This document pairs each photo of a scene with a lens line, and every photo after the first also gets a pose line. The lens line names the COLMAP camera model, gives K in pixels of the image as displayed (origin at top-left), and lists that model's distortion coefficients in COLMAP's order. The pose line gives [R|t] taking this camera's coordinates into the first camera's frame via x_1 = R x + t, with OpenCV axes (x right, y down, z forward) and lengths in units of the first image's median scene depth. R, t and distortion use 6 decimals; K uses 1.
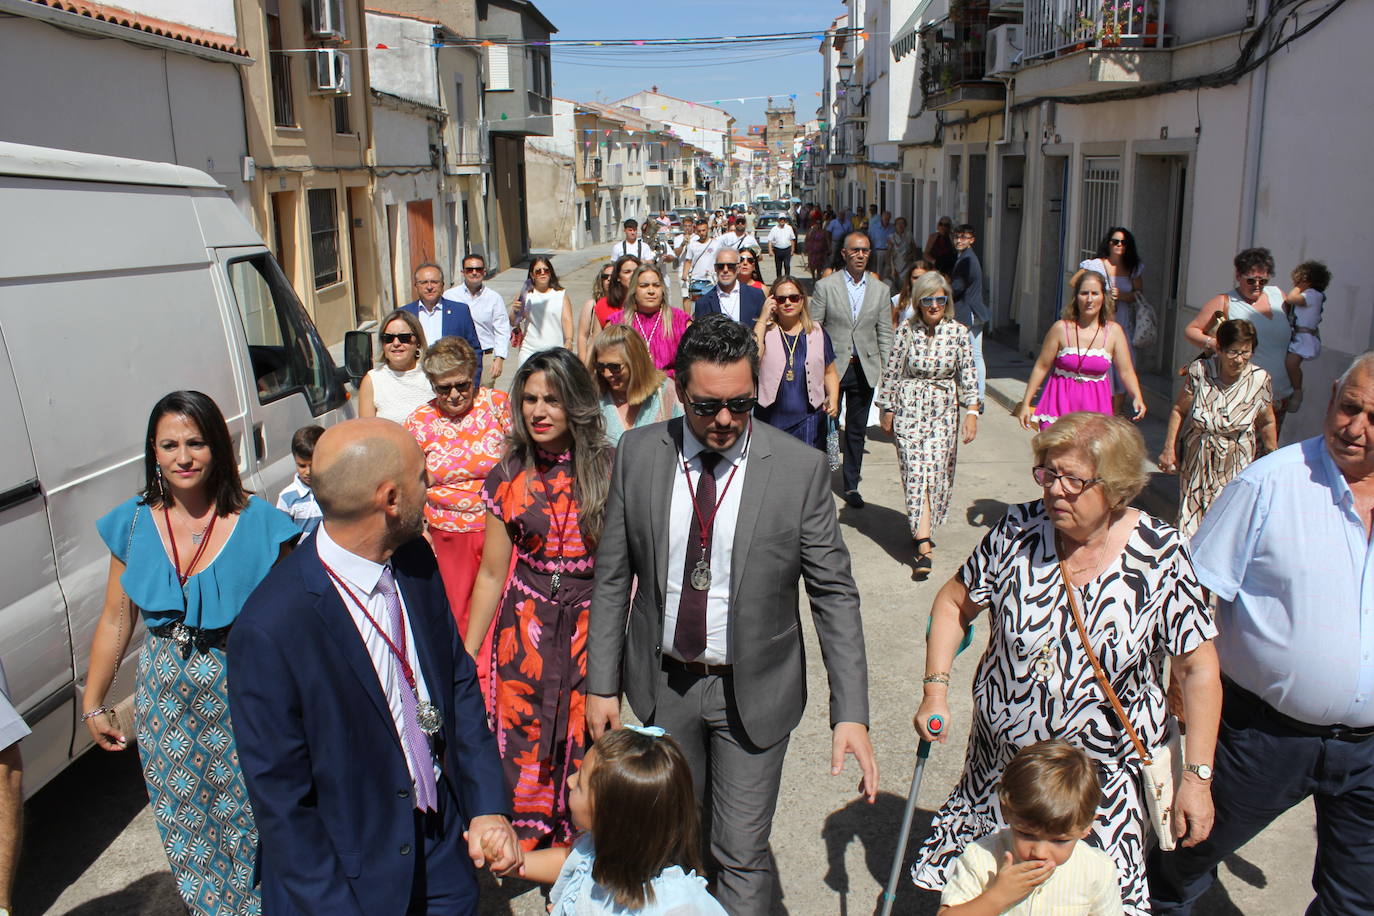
lens RADIAL K [[1135.0, 0, 688.0], [0, 1135.0, 453.3], [0, 0, 1]] dist [-0.142155, 0.102225]
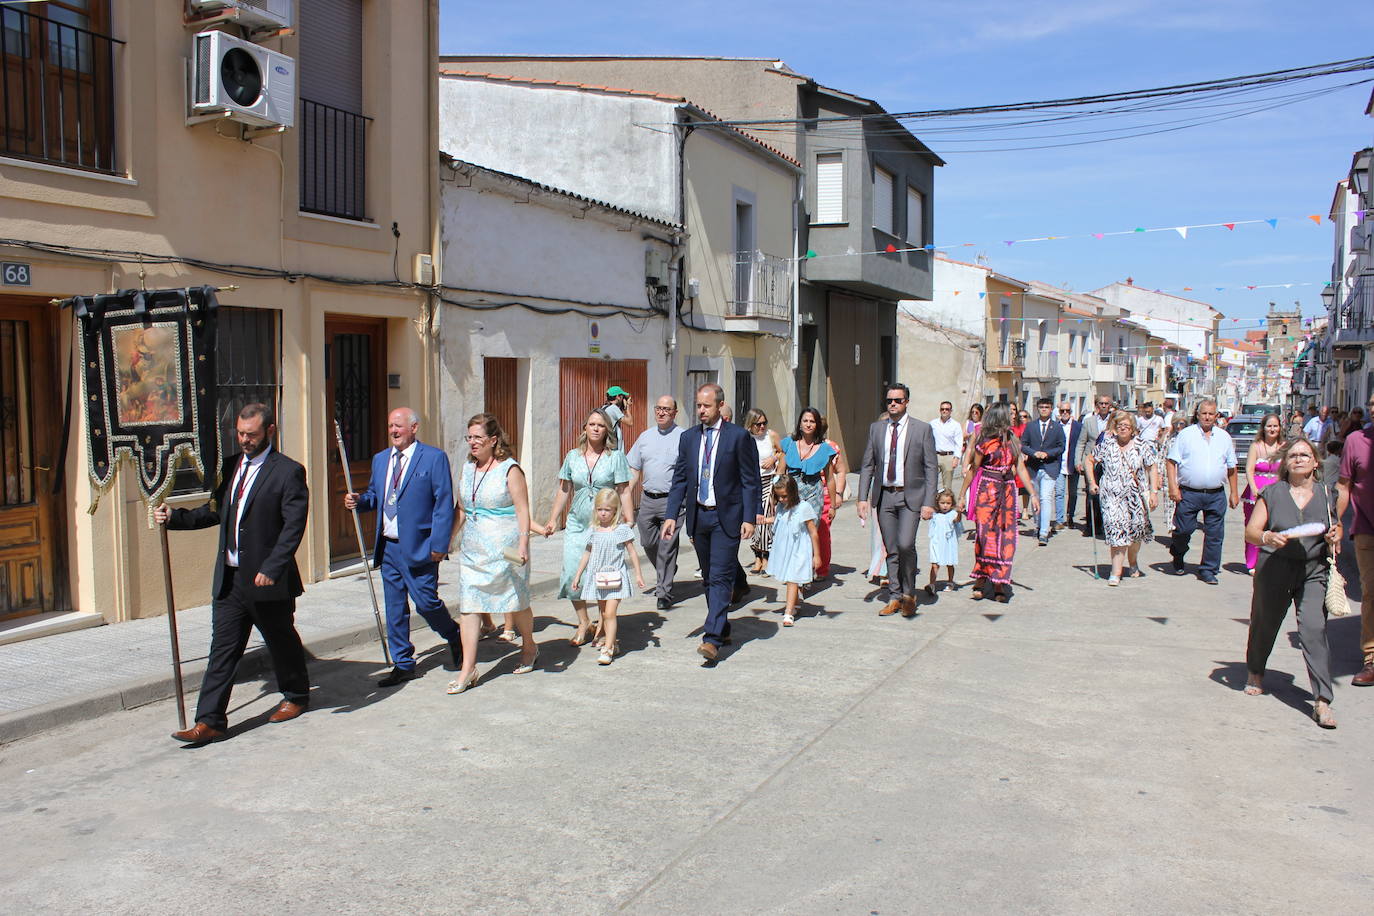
lens RADIAL K [[1135.0, 0, 686.9], [0, 1135.0, 462.7], [0, 0, 1]] dist [-0.142155, 0.102225]
pose [[0.914007, 0.052556, -0.402279, 0.027592], [-0.118312, 0.983003, -0.140387, -0.037830], [0.388063, 0.175909, 0.904689, 0.202133]]
